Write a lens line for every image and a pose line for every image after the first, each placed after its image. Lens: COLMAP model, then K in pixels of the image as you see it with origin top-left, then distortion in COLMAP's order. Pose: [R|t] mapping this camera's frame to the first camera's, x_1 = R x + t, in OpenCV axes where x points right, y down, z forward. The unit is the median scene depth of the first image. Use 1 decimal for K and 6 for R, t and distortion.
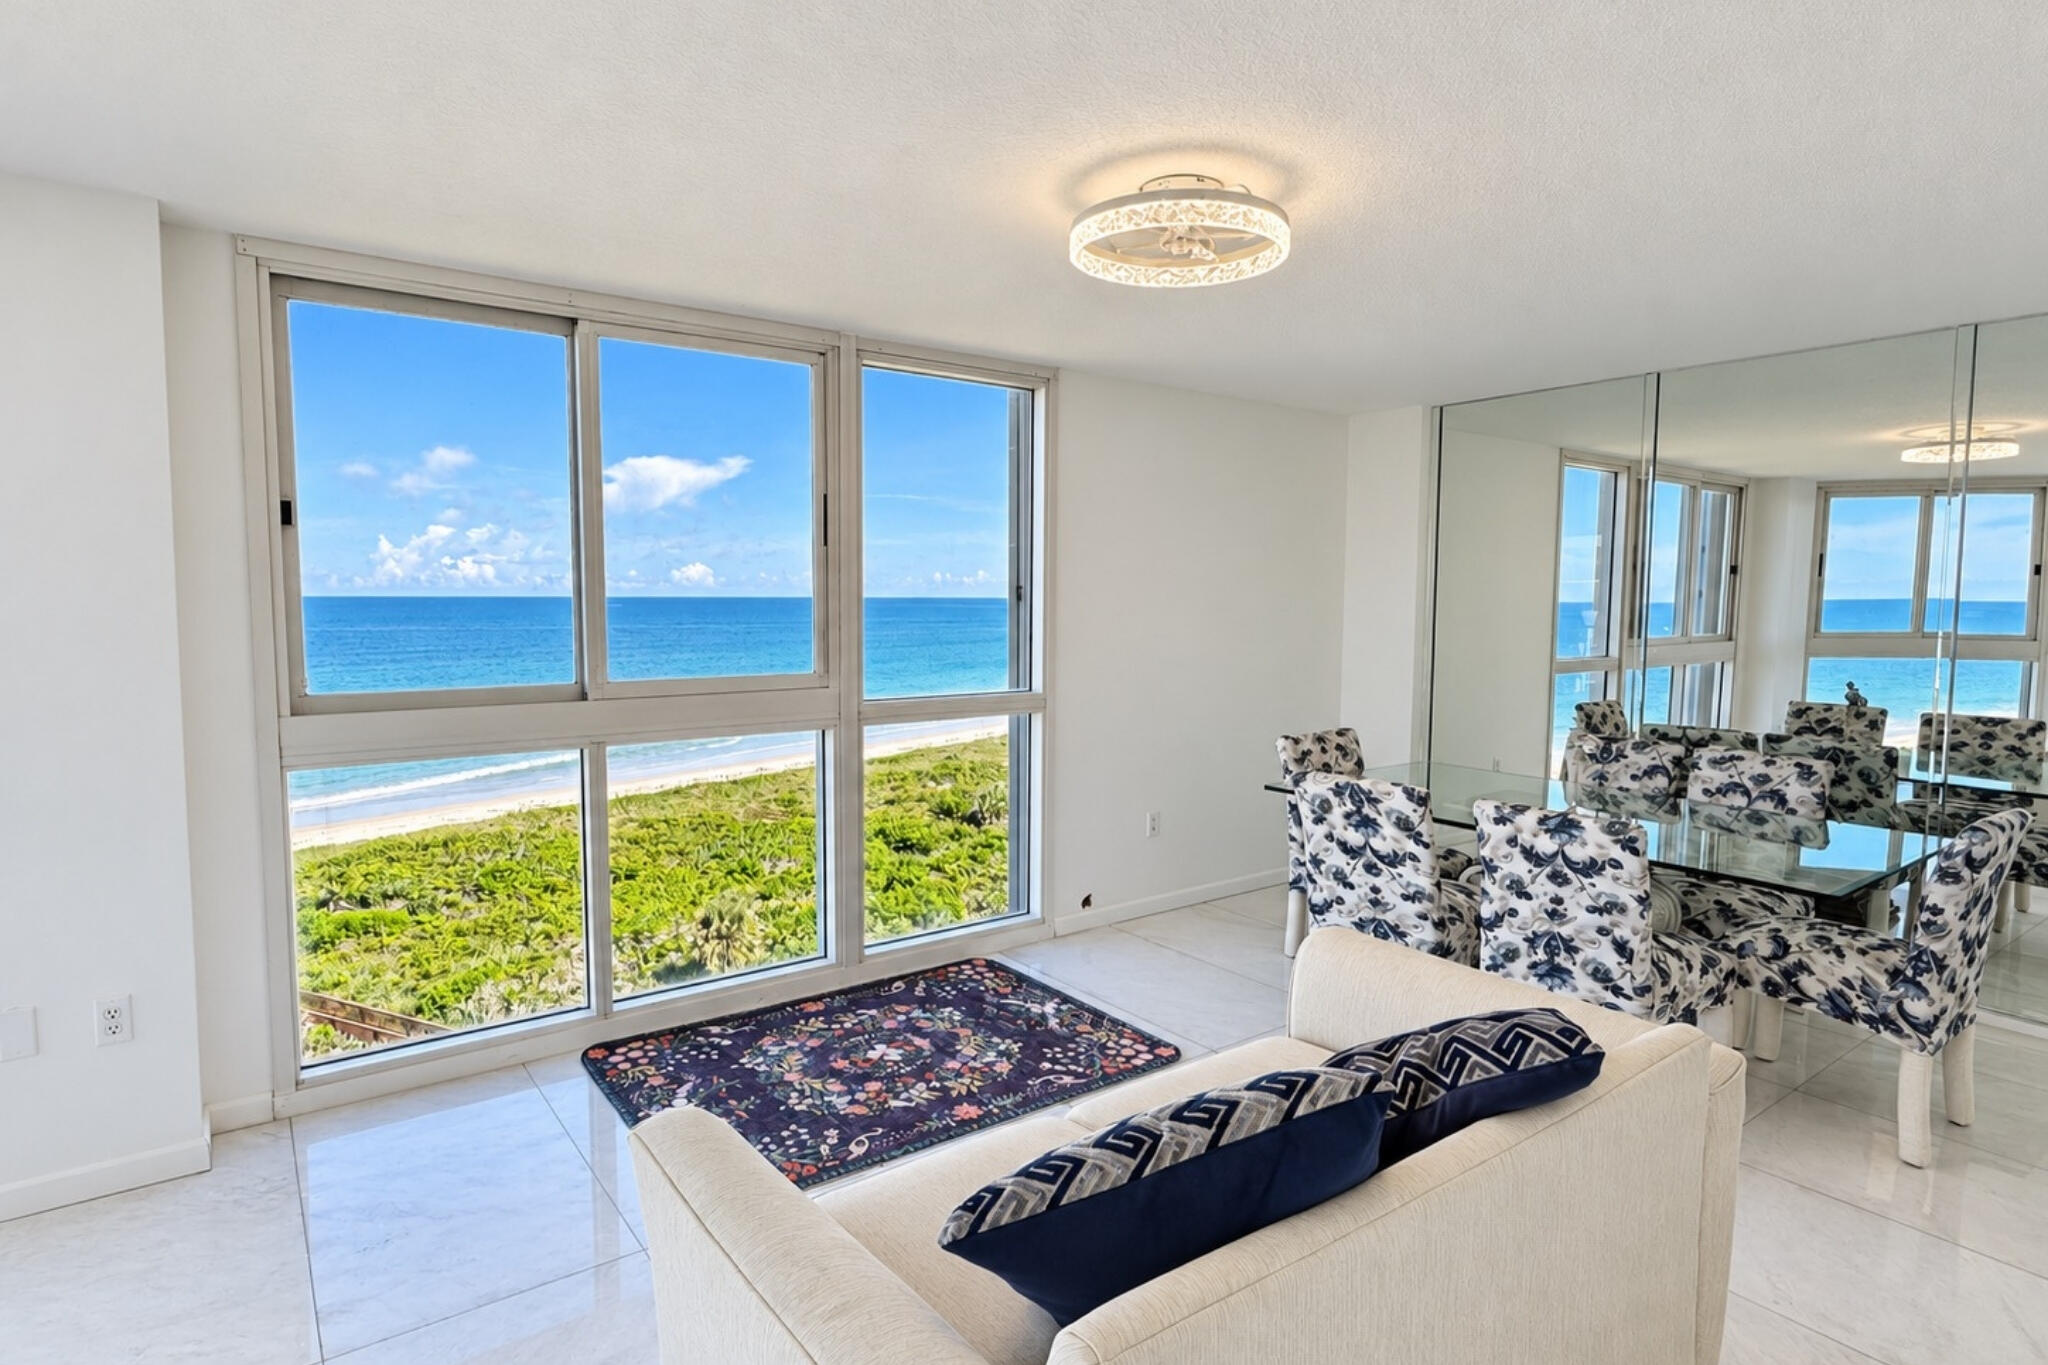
lens RADIAL K [[1063.8, 0, 1039.6], [0, 1063.8, 672.7], [0, 0, 1]] dist [-0.007351, 0.003485]
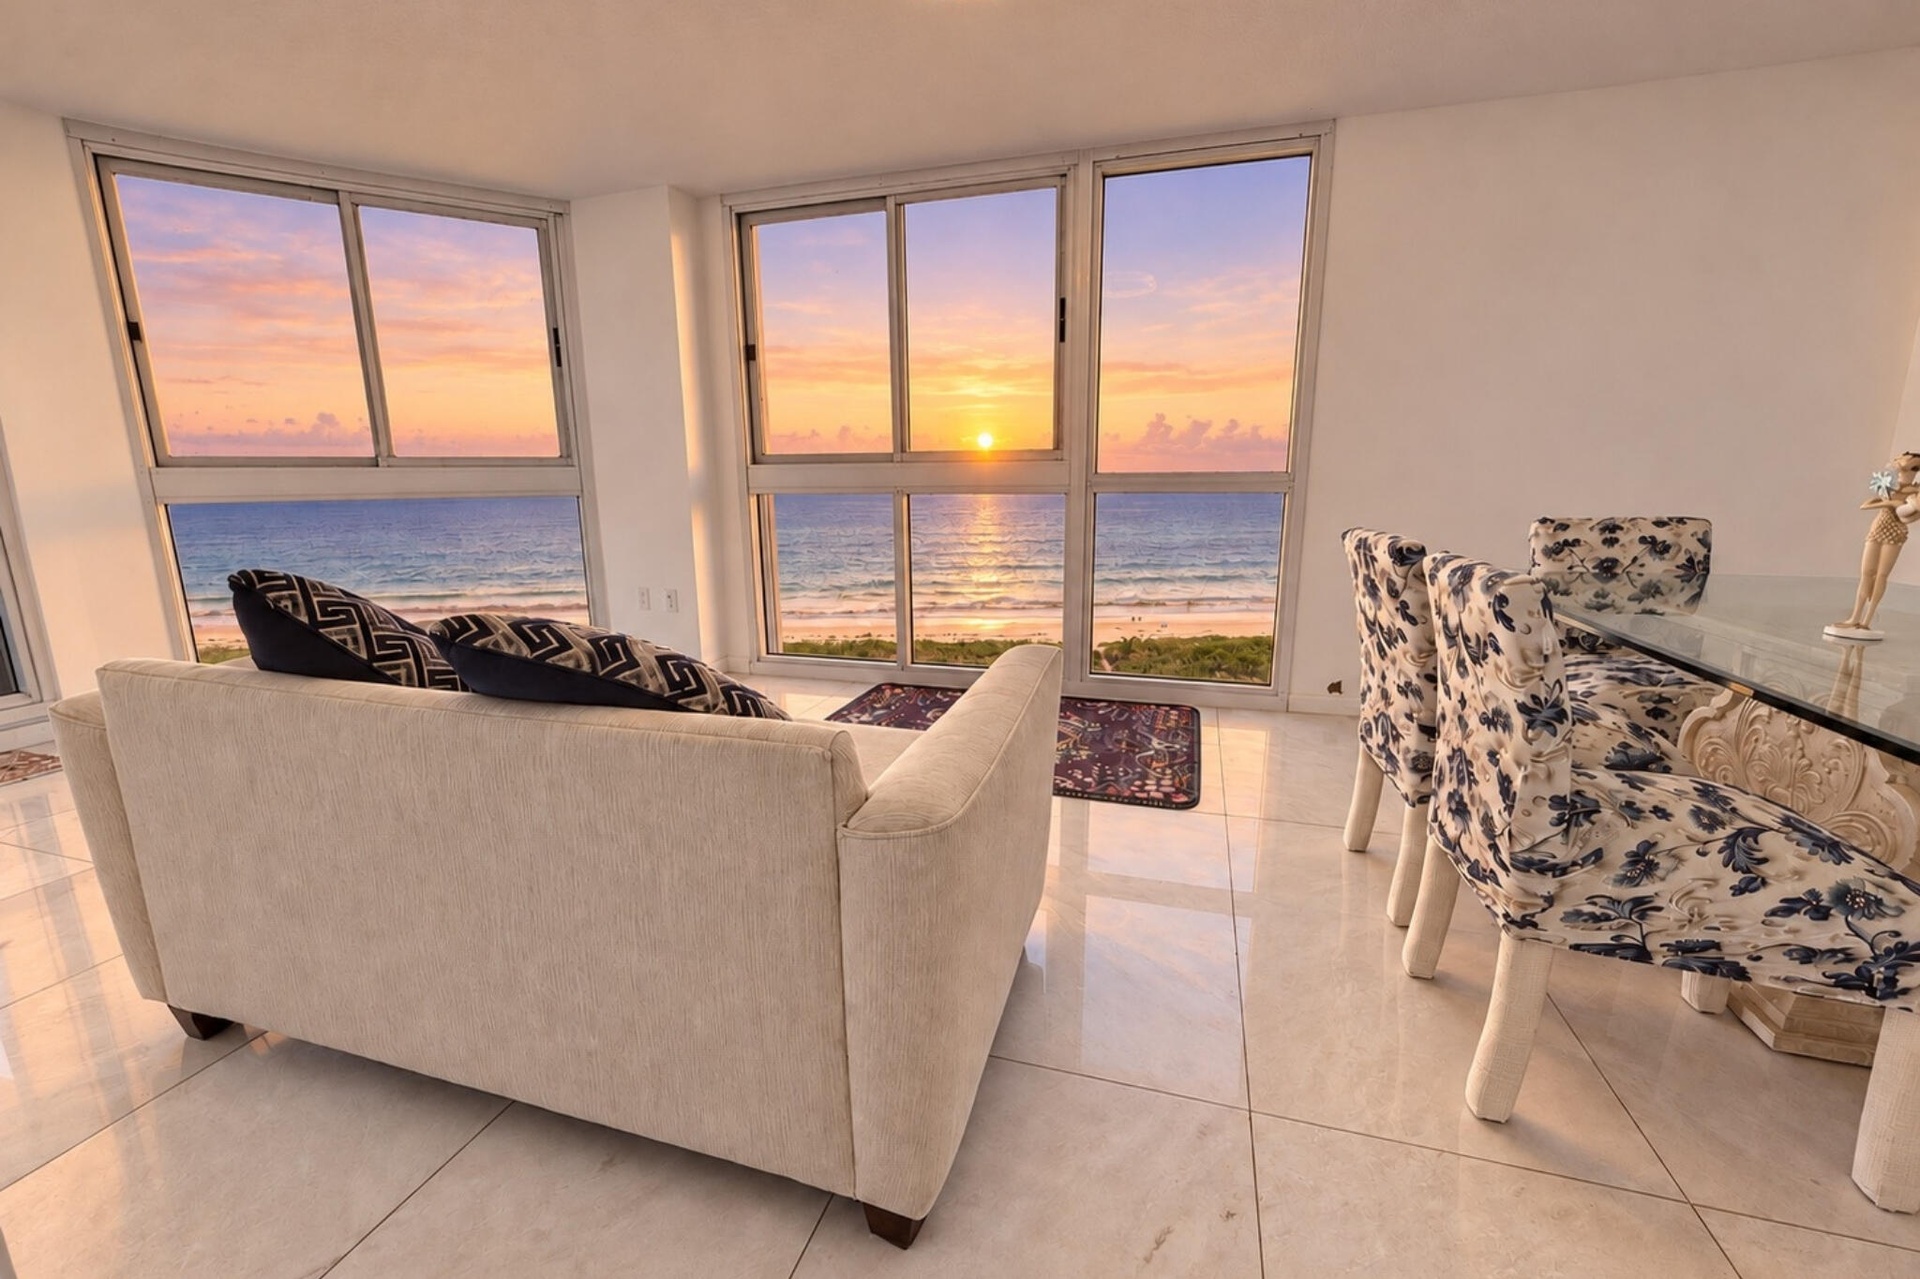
lens RADIAL K [[786.3, 0, 970.8], [0, 786.3, 635.0], [0, 0, 1]] dist [-0.002453, 0.000604]
pose [[0.583363, 0.149223, -0.798386, 0.534512], [-0.049548, 0.987685, 0.148400, 0.091316], [0.810699, -0.047013, 0.583573, 0.368885]]
